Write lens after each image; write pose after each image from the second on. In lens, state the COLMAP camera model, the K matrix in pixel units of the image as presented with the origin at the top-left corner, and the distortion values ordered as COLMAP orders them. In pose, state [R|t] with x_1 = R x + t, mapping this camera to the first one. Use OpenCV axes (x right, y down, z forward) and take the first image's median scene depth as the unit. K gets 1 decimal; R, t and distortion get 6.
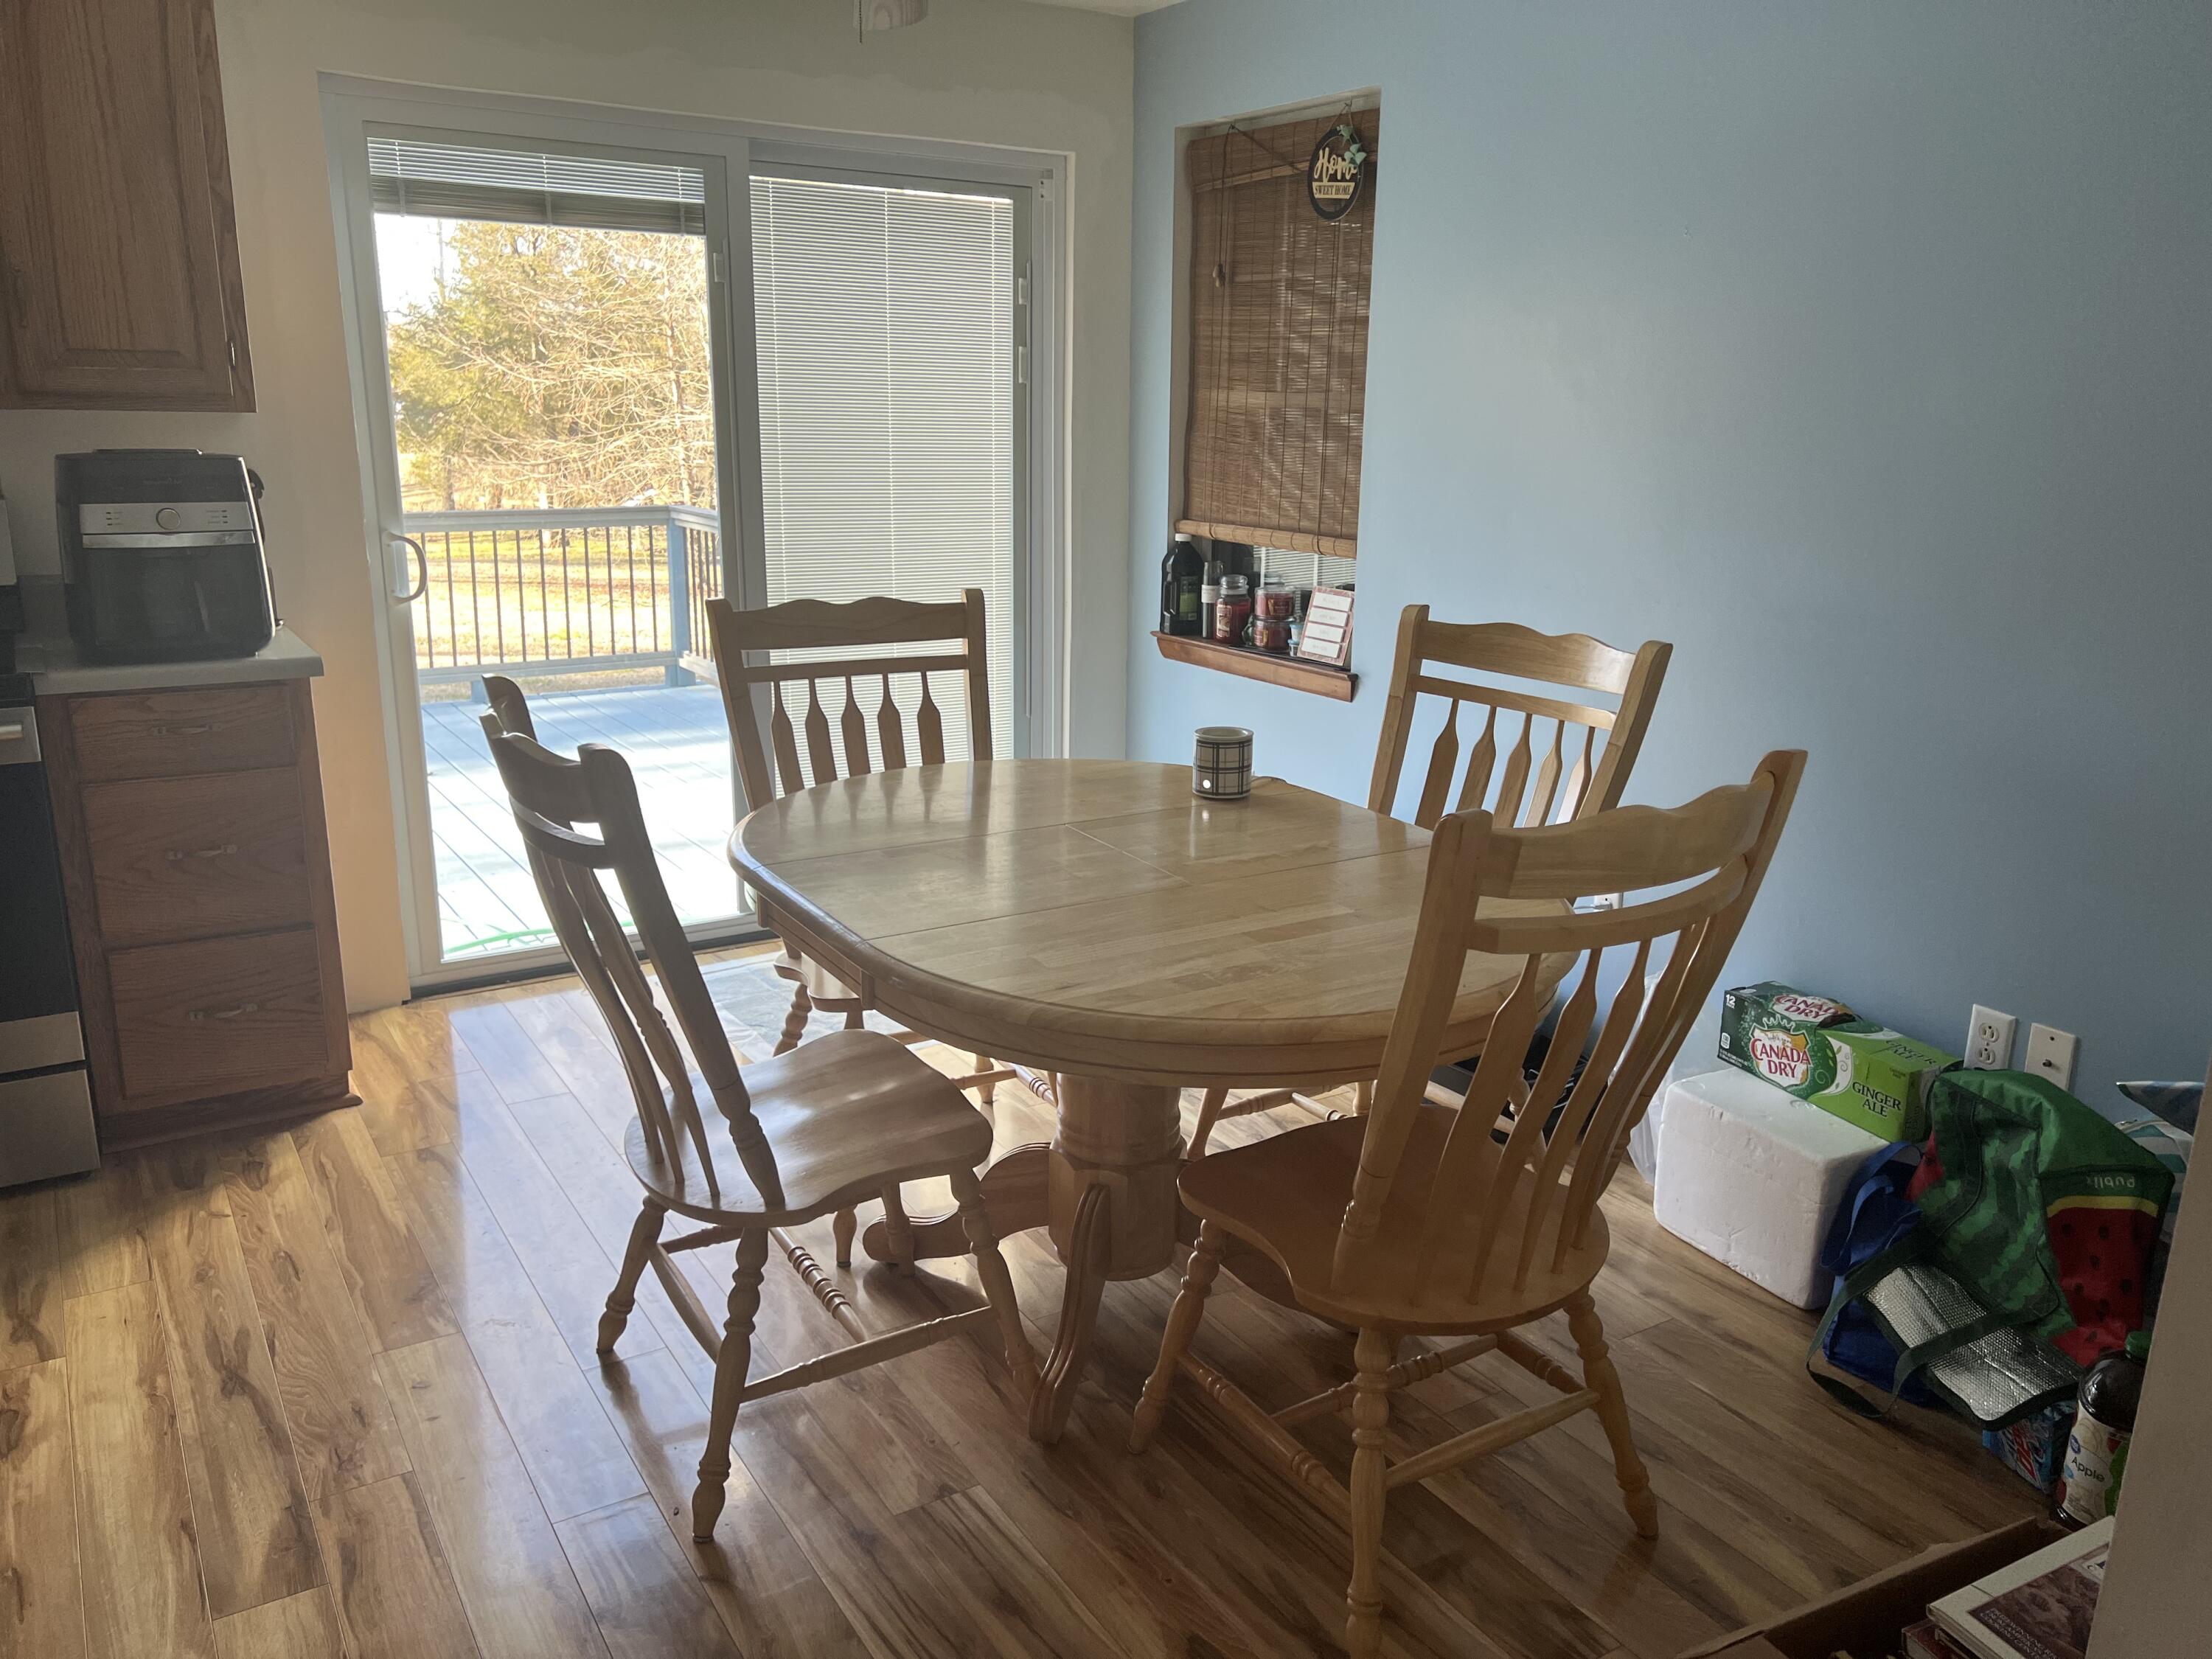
lens RADIAL K [[1661.3, 0, 1109.7], [0, 1661.3, 835.9], [0, 0, 1]] dist [0.066727, -0.069838]
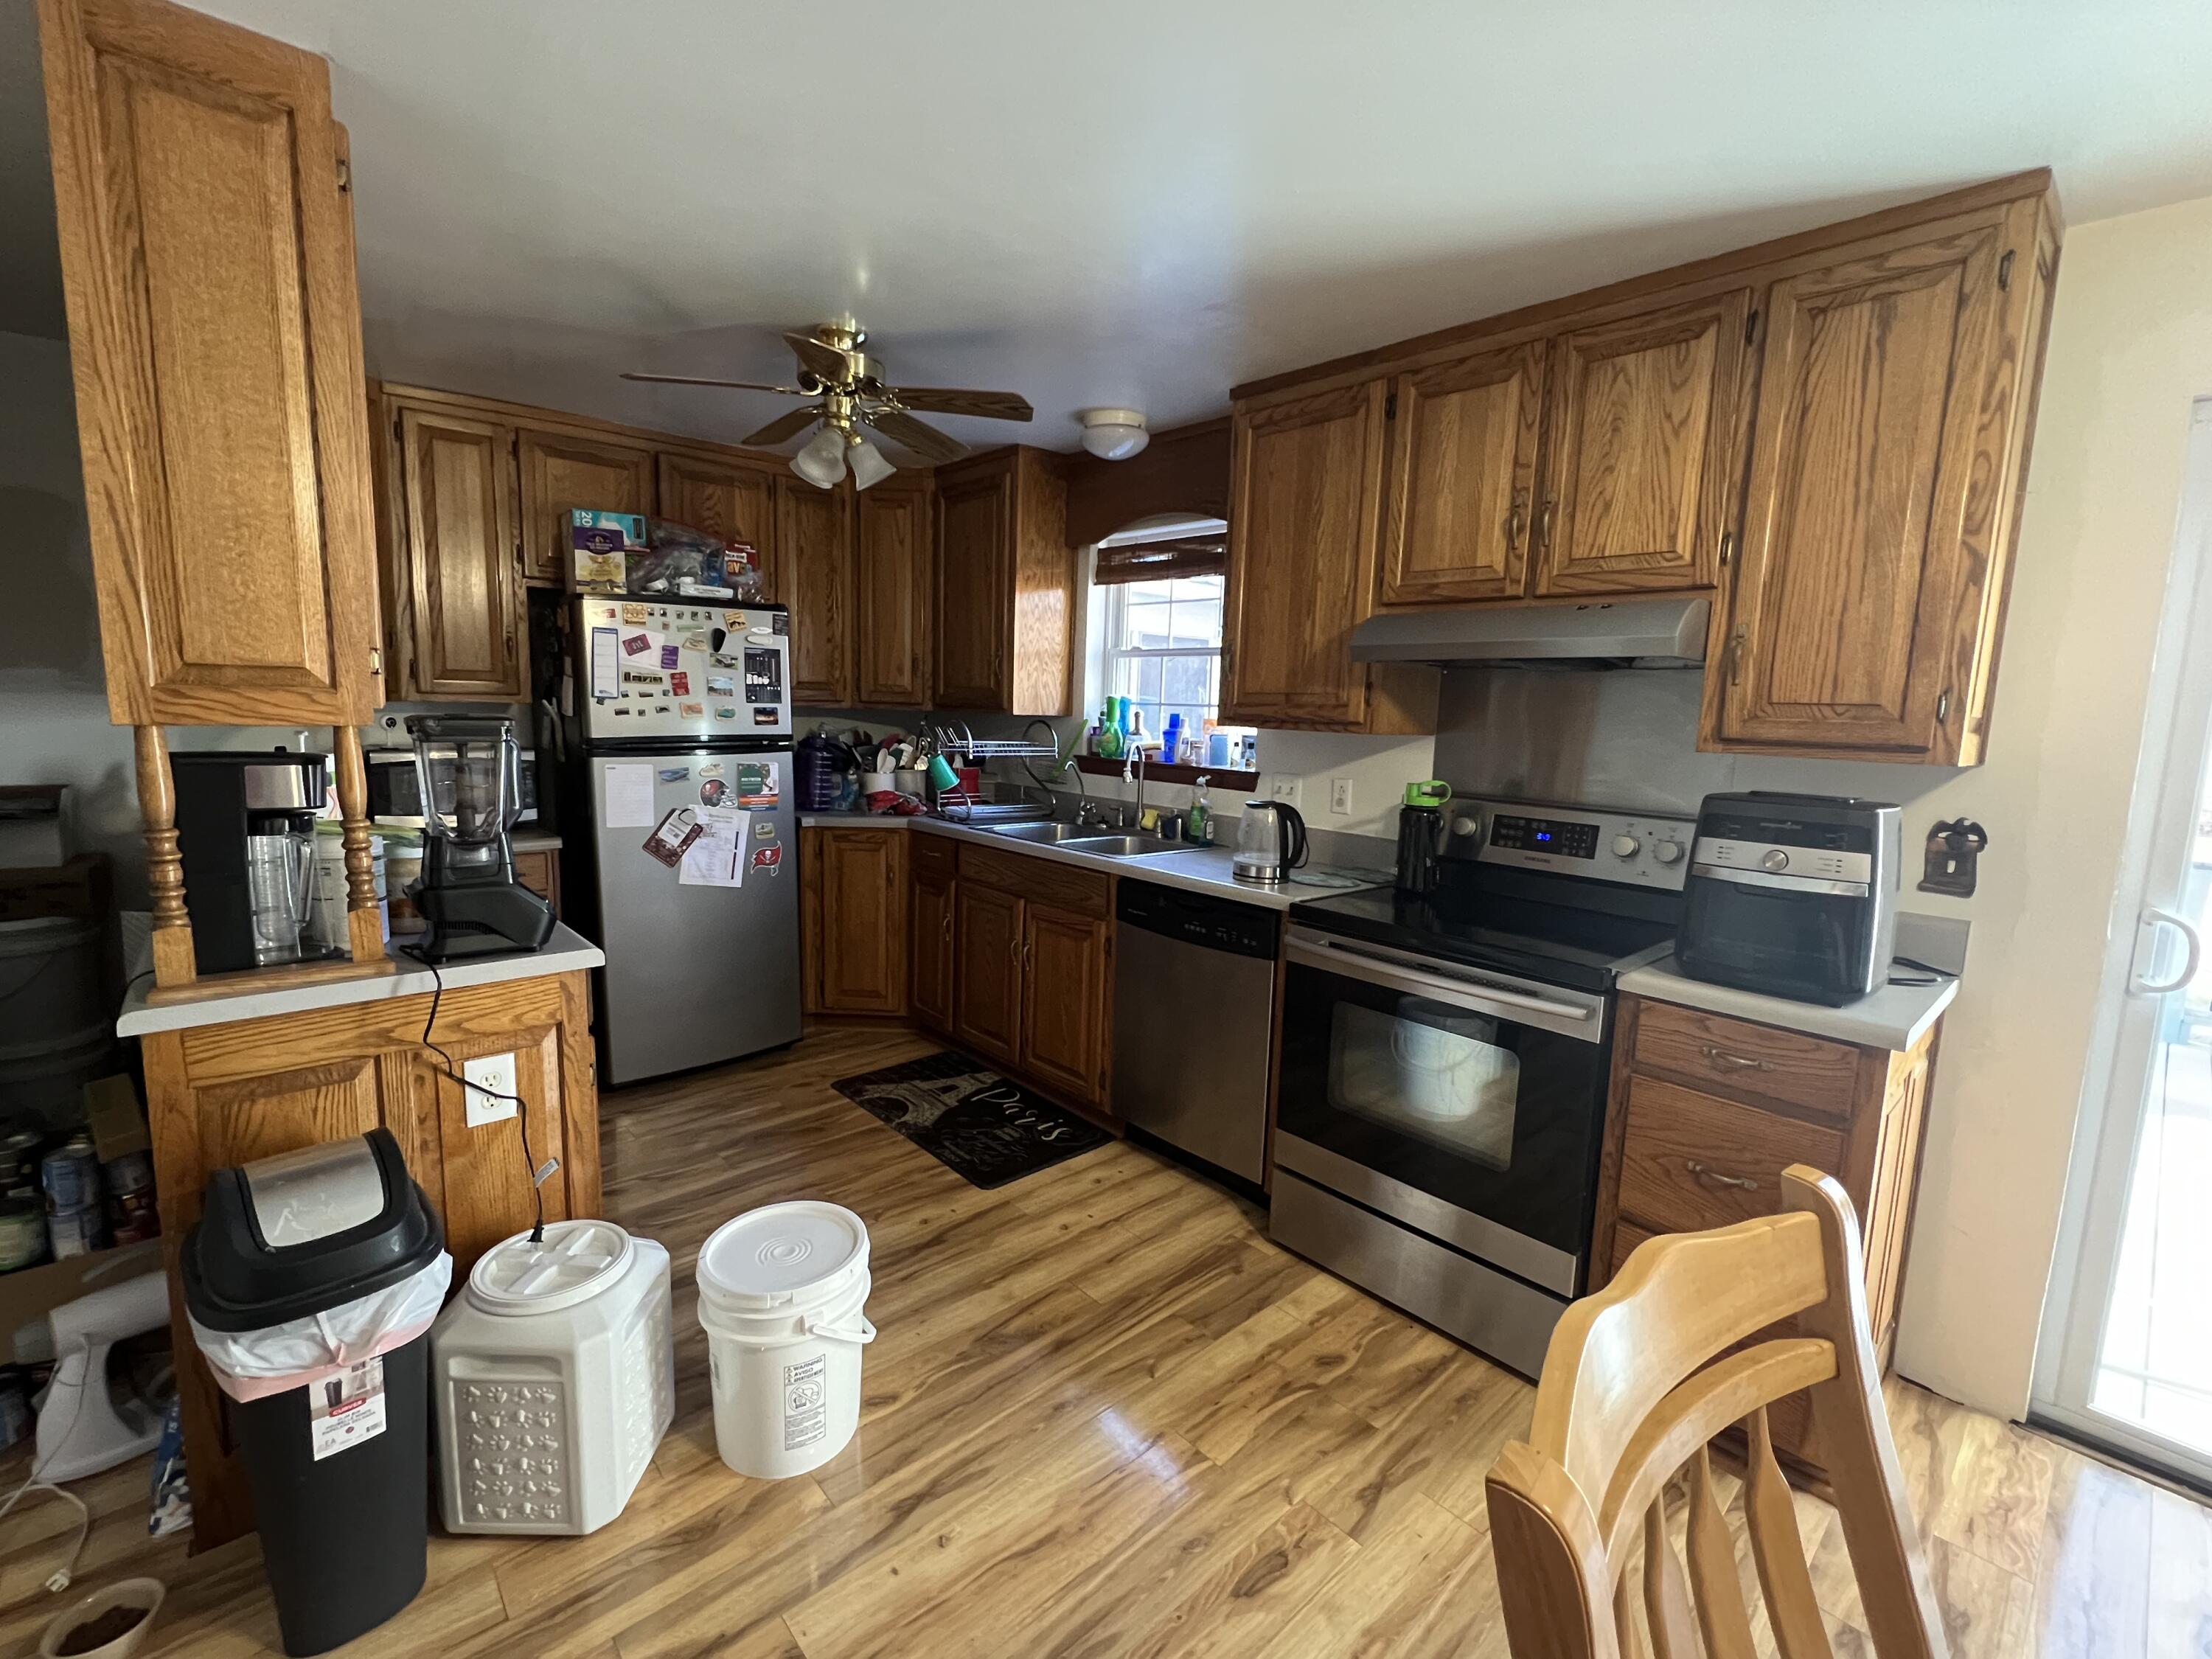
lens RADIAL K [[965.3, 0, 1098.5], [0, 965.3, 826.7], [0, 0, 1]] dist [-0.000844, -0.000185]
pose [[0.160931, 0.114240, -0.980332, -0.057998], [-0.278853, 0.958072, 0.065869, -0.147594], [0.946753, 0.262768, 0.186040, 0.555146]]
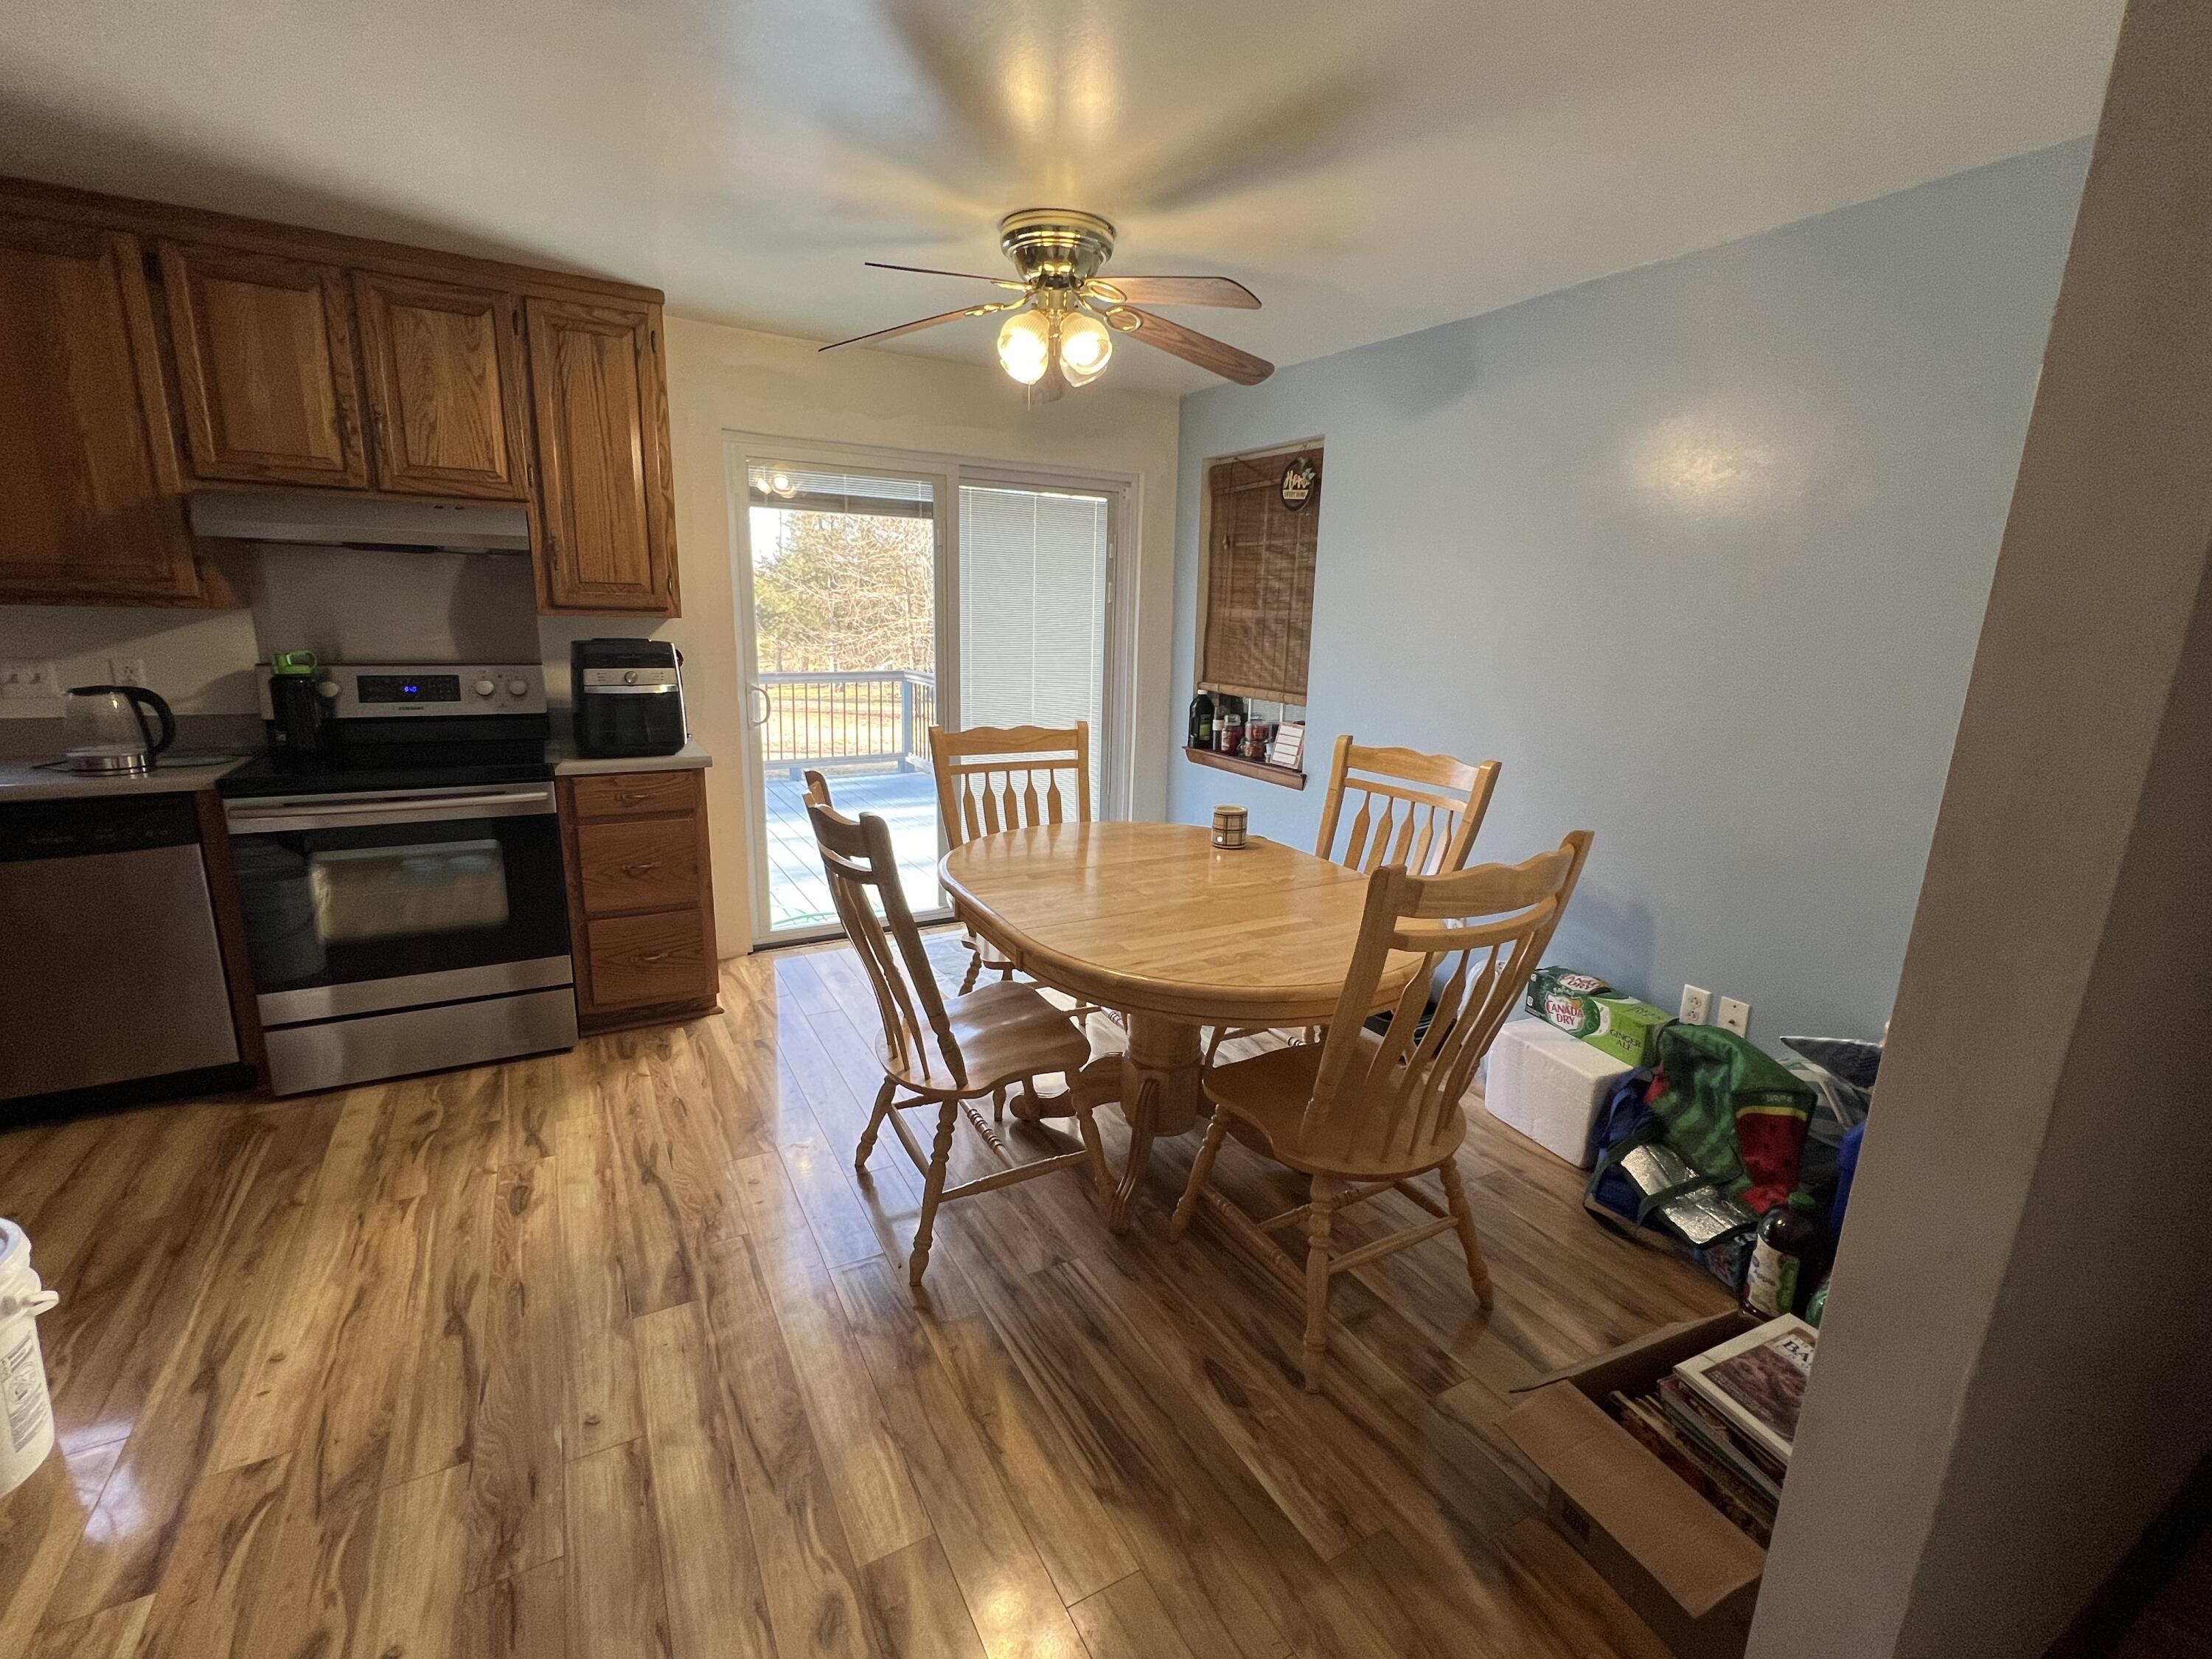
lens RADIAL K [[965.3, 0, 1098.5], [0, 965.3, 826.7], [0, 0, 1]] dist [-0.000844, -0.000185]
pose [[0.998493, 0.020927, -0.050739, -0.015815], [-0.022746, 0.999109, -0.035544, -0.007263], [0.049950, 0.036644, 0.998079, 0.022482]]
